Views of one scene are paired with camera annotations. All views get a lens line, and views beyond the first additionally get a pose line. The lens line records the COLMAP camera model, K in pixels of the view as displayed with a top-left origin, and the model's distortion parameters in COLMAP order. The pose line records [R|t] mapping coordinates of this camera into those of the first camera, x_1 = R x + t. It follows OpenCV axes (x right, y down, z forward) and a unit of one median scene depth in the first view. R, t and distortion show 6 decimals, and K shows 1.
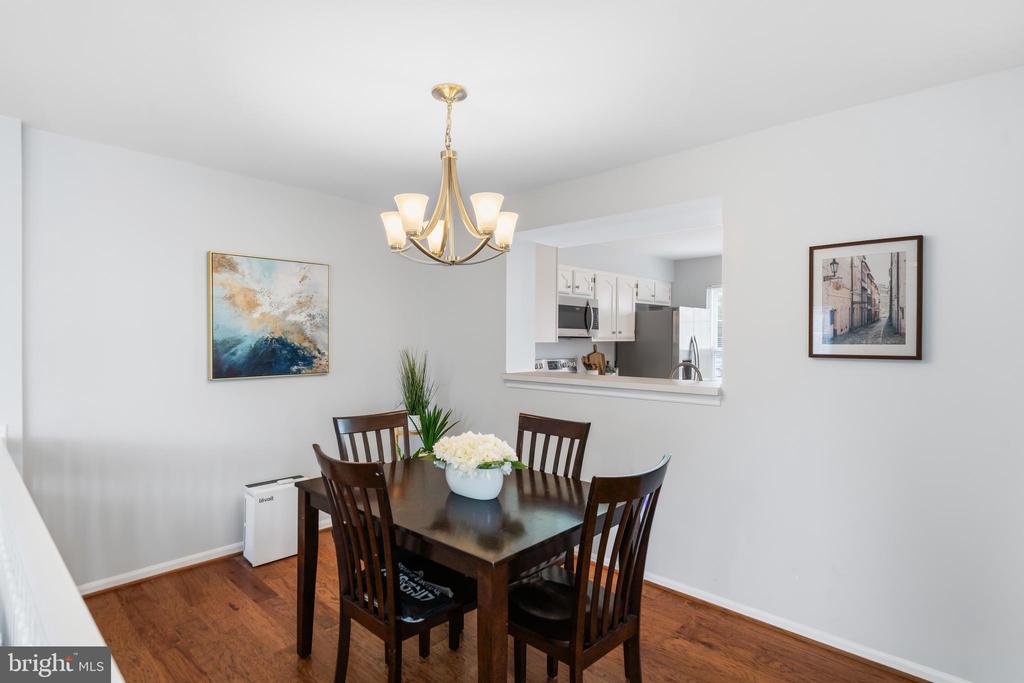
lens RADIAL K [[524.1, 0, 507.1], [0, 524.1, 340.9], [0, 0, 1]] dist [0.011346, 0.000444]
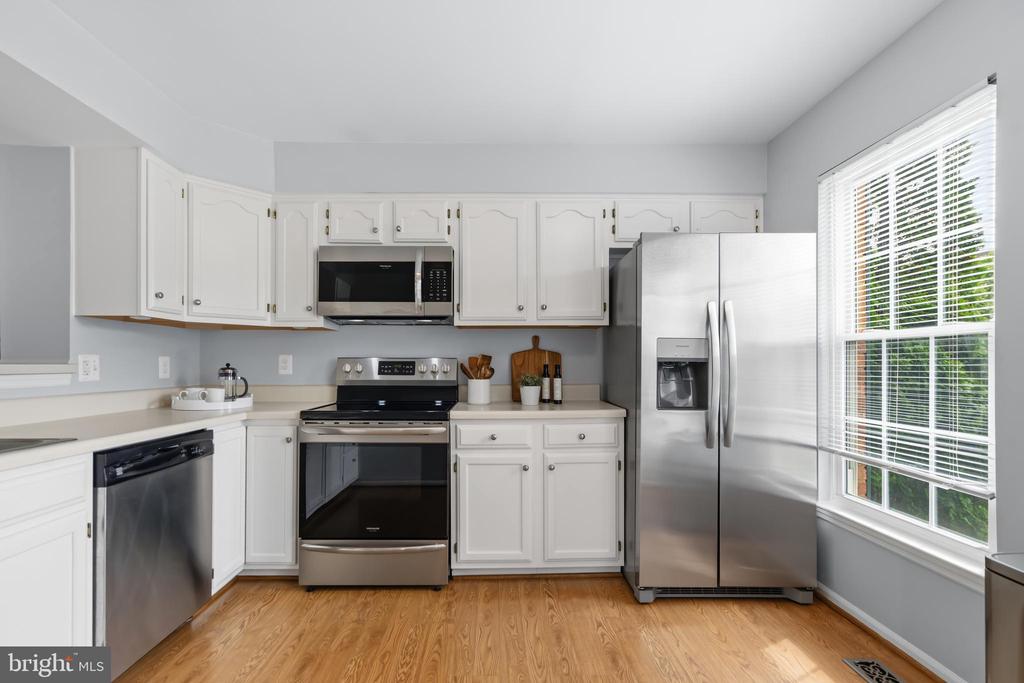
lens RADIAL K [[477.5, 0, 498.7], [0, 477.5, 363.5], [0, 0, 1]] dist [-0.000661, 0.000282]
pose [[0.696561, -0.005084, -0.717480, 0.851130], [0.000145, 0.999976, -0.006945, 0.067824], [0.717498, 0.004734, 0.696545, 1.057906]]
